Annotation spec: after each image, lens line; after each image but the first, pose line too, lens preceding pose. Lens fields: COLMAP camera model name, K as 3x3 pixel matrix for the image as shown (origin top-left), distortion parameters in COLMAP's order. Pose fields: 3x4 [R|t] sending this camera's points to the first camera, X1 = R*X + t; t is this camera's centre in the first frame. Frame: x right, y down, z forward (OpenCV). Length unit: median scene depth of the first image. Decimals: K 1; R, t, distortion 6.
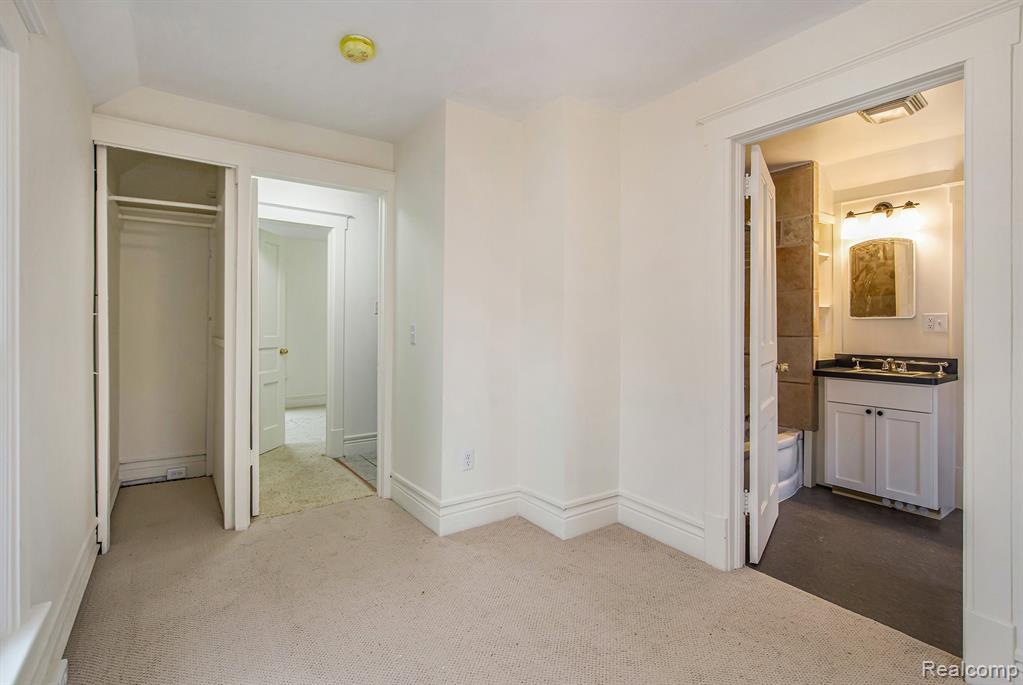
lens RADIAL K [[474.9, 0, 507.1], [0, 474.9, 332.7], [0, 0, 1]] dist [0.005302, -0.000097]
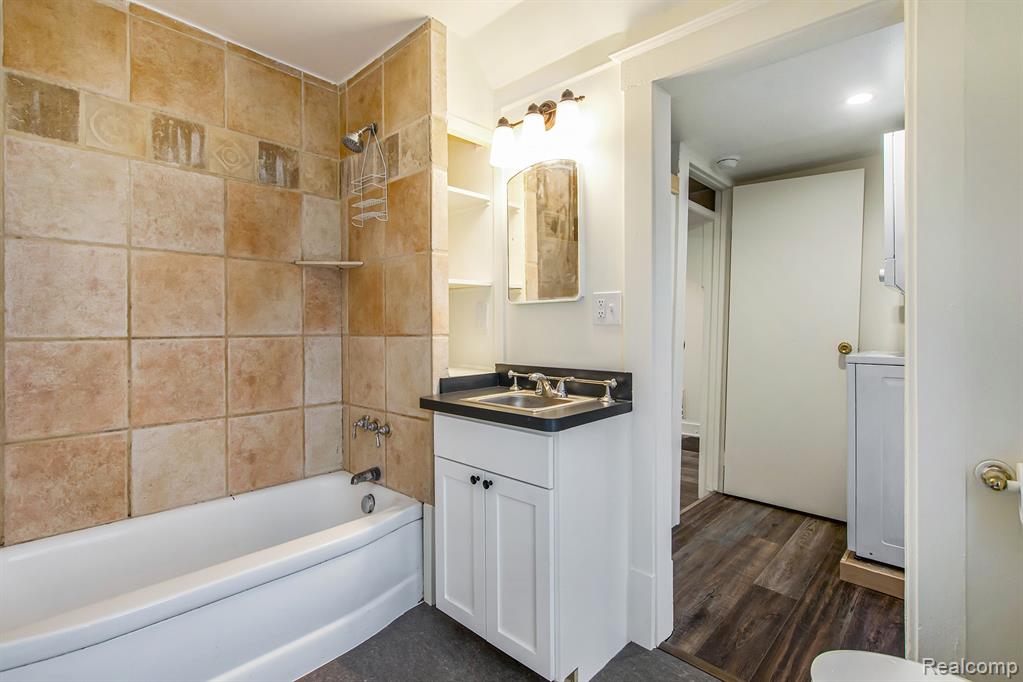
lens RADIAL K [[474.9, 0, 516.4], [0, 474.9, 339.1], [0, 0, 1]] dist [0.005302, -0.000097]
pose [[0.979303, -0.014839, 0.201853, 0.636704], [0.012026, 0.999813, 0.015152, 0.005425], [-0.202040, -0.012411, 0.979299, 0.443548]]
